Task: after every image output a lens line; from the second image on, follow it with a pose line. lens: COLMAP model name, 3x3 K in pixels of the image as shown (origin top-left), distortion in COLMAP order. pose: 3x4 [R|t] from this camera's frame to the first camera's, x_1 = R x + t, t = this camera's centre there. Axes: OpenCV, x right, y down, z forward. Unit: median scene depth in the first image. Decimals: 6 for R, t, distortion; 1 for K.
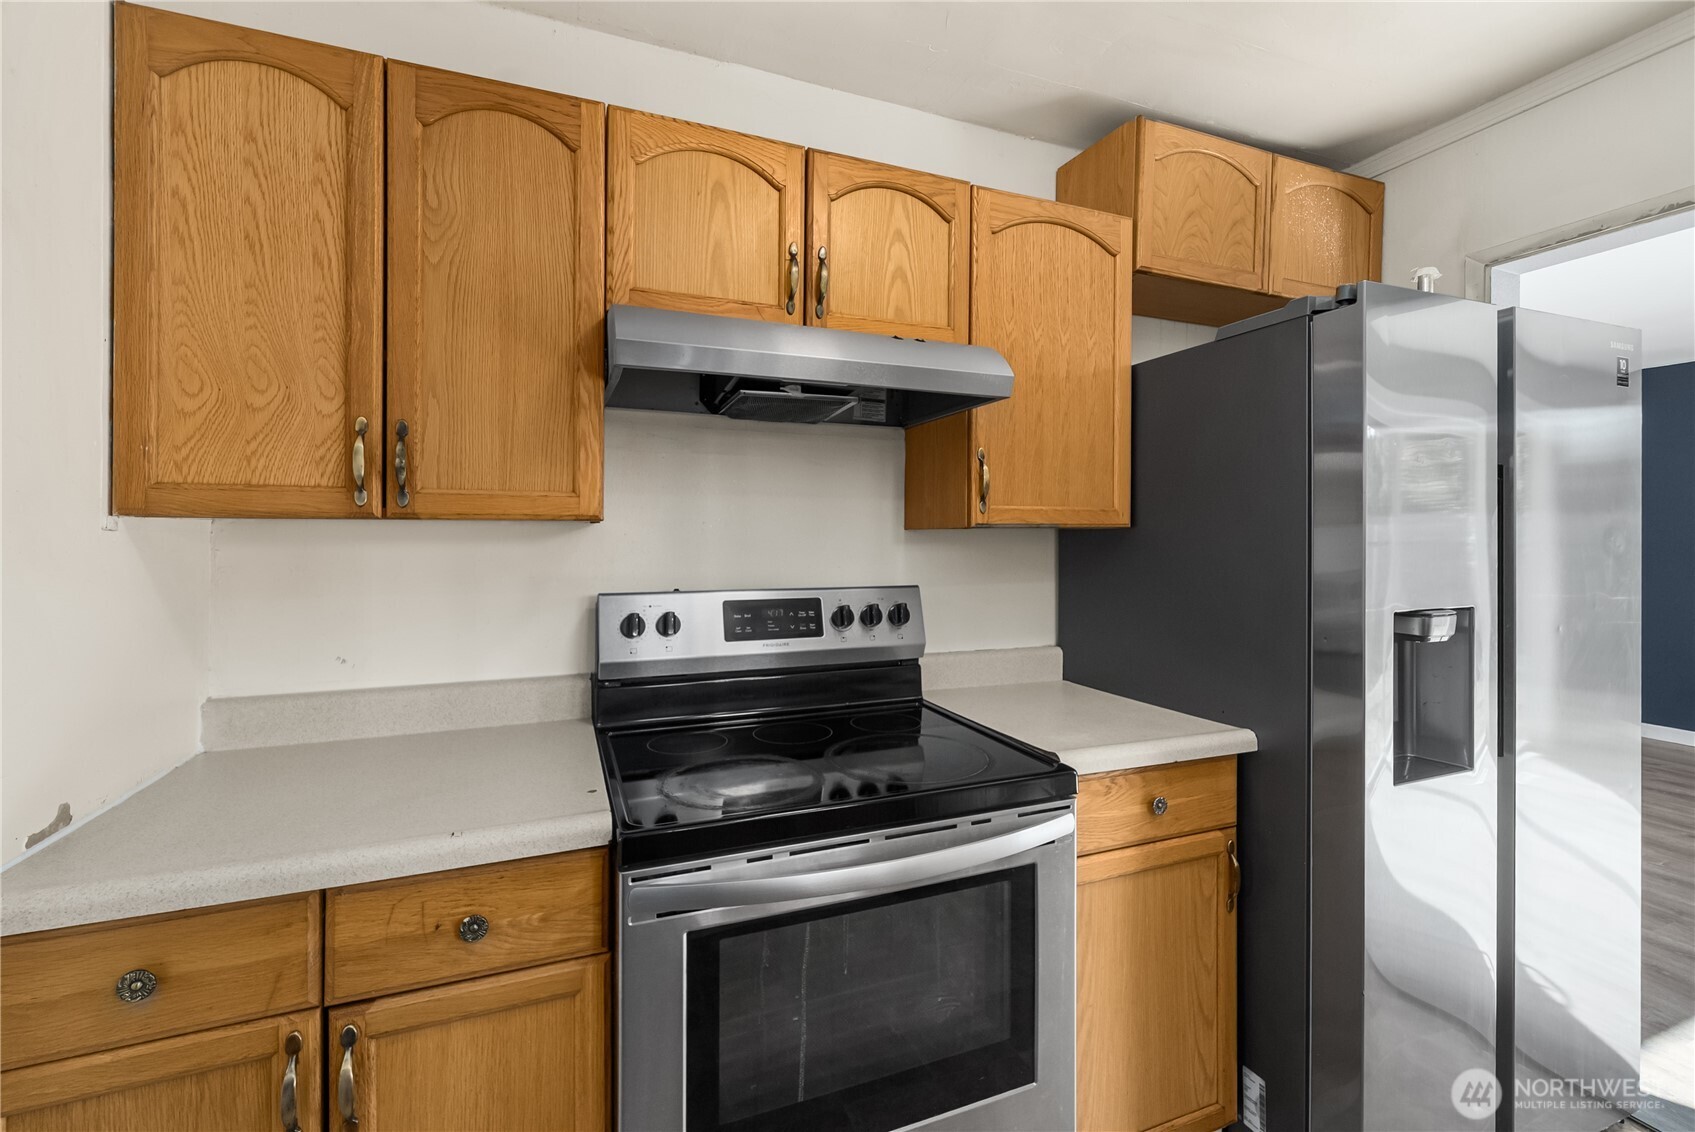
lens RADIAL K [[731.6, 0, 838.7], [0, 731.6, 538.4], [0, 0, 1]] dist [-0.001096, 0.000210]
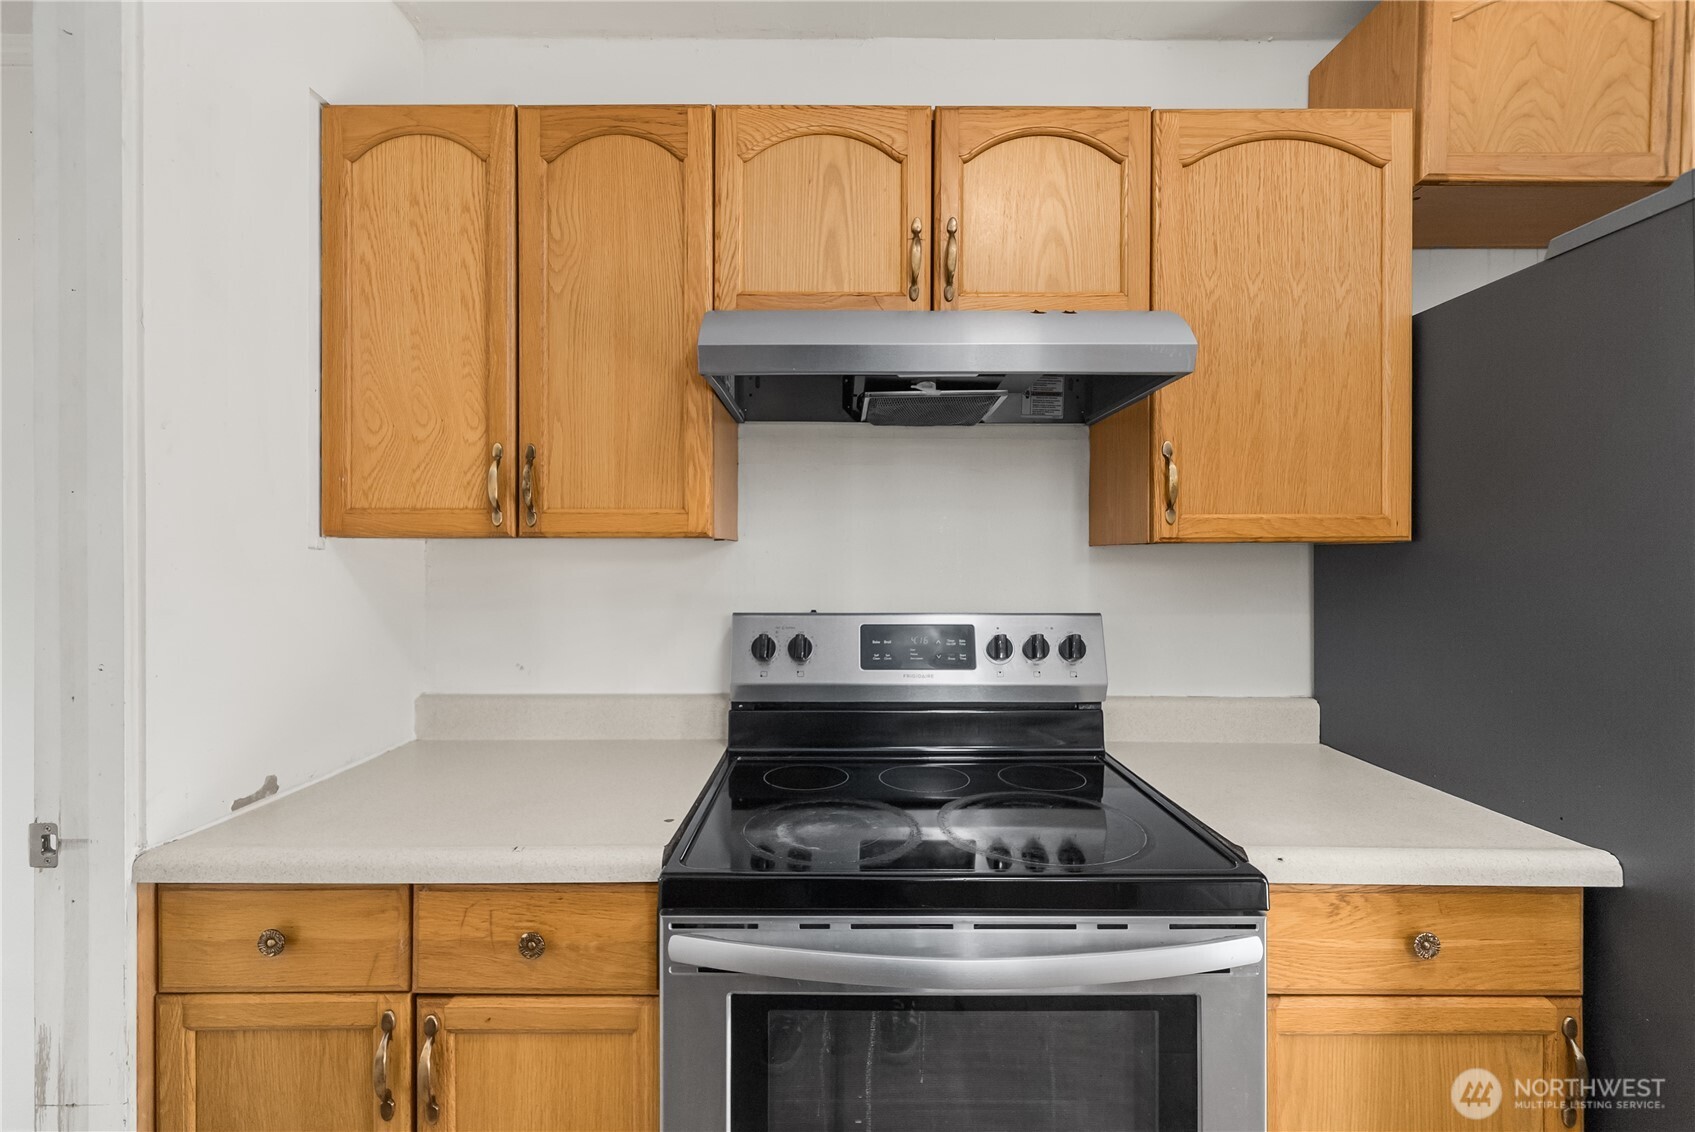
lens RADIAL K [[738.0, 0, 843.7], [0, 738.0, 555.1], [0, 0, 1]] dist [-0.000887, 0.000638]
pose [[0.928273, -0.000670, -0.371898, 0.207235], [-0.000482, 0.999995, -0.003003, 0.001460], [0.371899, 0.002967, 0.928269, 0.167028]]
